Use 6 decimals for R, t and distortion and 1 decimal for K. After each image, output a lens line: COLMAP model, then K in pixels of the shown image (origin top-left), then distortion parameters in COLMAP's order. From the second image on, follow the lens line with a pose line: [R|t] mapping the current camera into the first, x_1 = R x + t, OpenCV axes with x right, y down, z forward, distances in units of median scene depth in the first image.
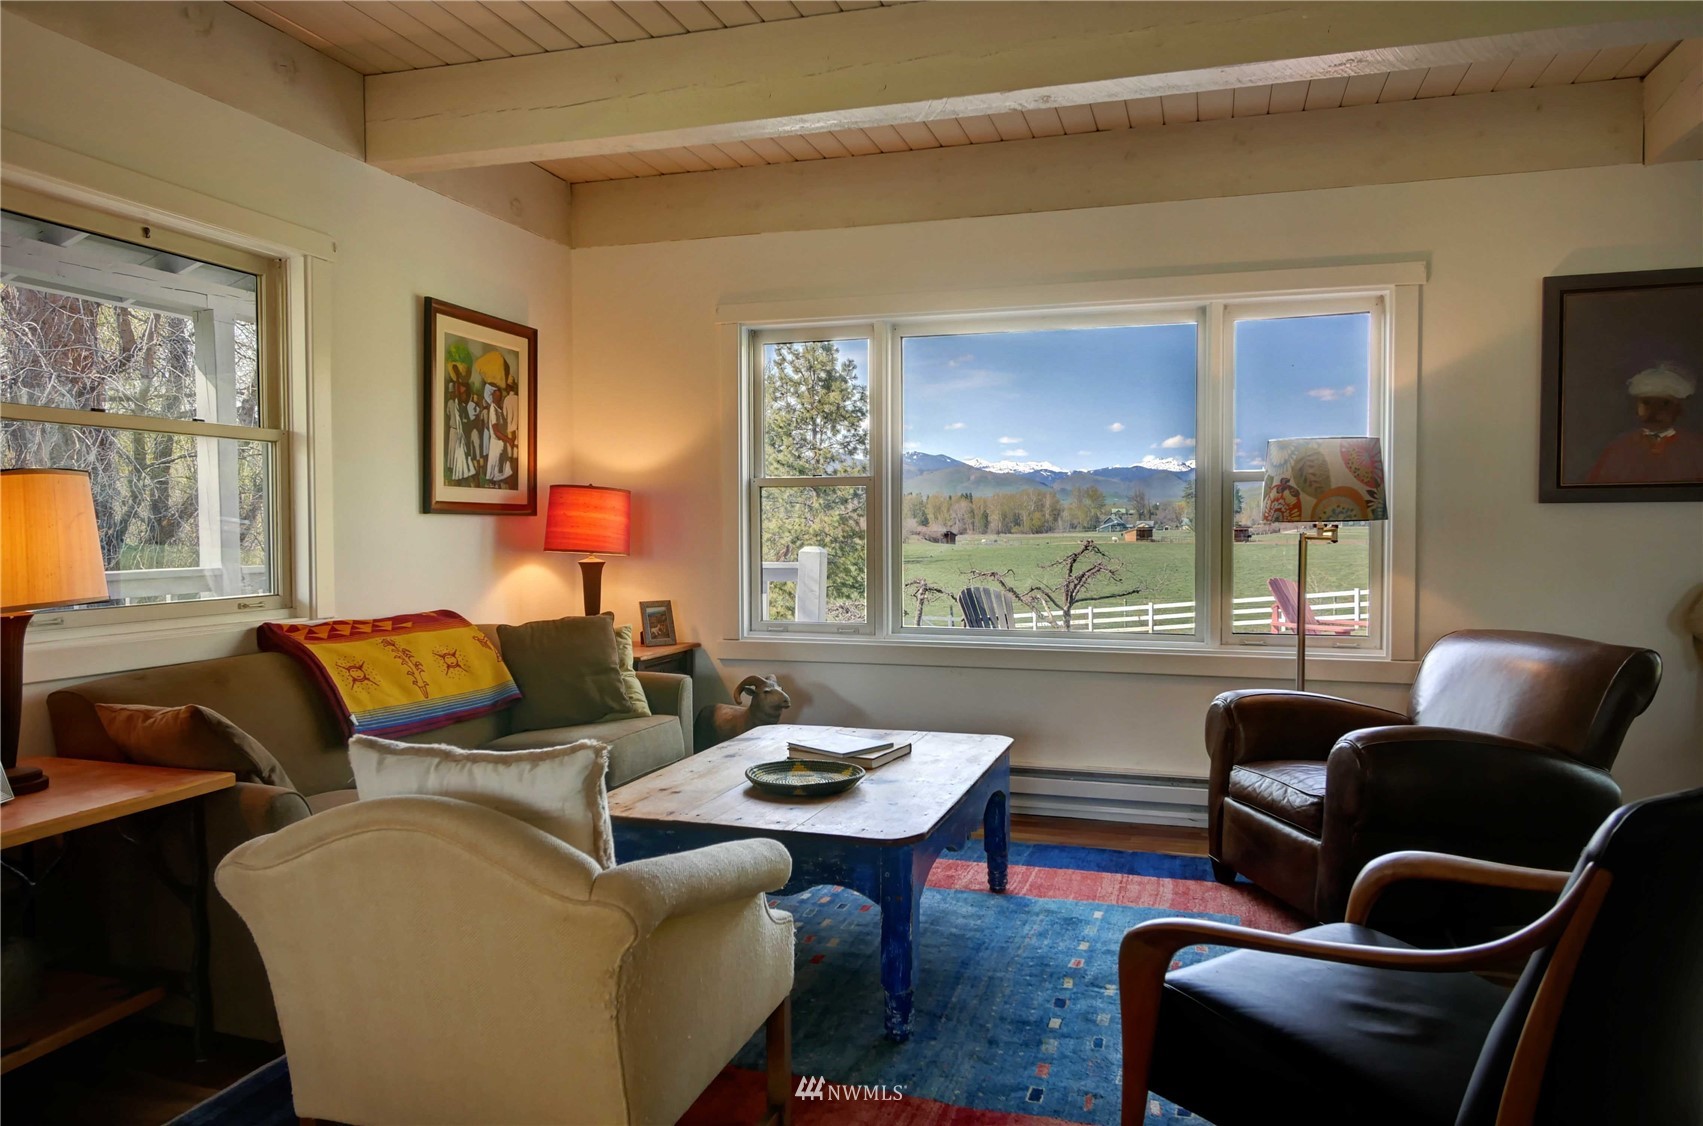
lens RADIAL K [[1131.1, 0, 850.2], [0, 1131.1, 558.9], [0, 0, 1]] dist [-0.006592, -0.000611]
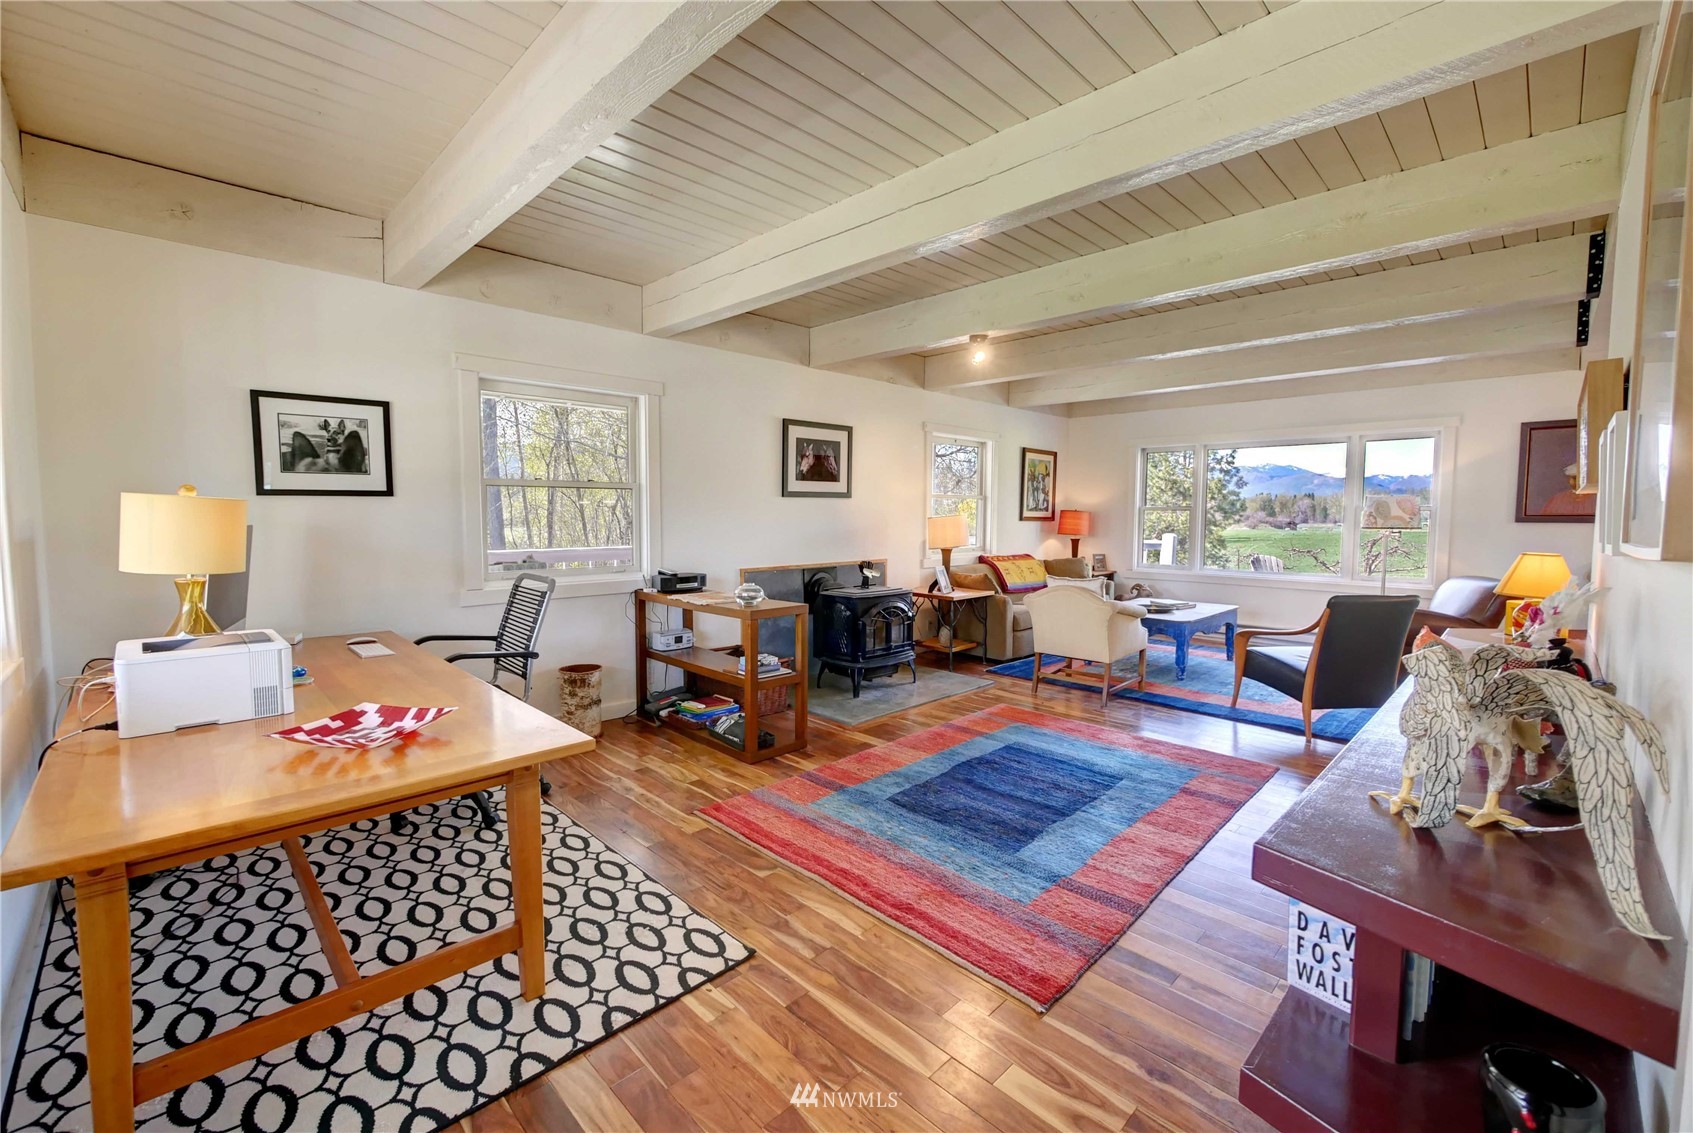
lens RADIAL K [[696.6, 0, 853.5], [0, 696.6, 561.2], [0, 0, 1]] dist [-0.002989, -0.000438]
pose [[0.889034, 0.038359, -0.456231, 0.064353], [-0.021183, 0.998863, 0.042706, -0.003273], [0.457351, -0.028303, 0.888836, -0.762686]]
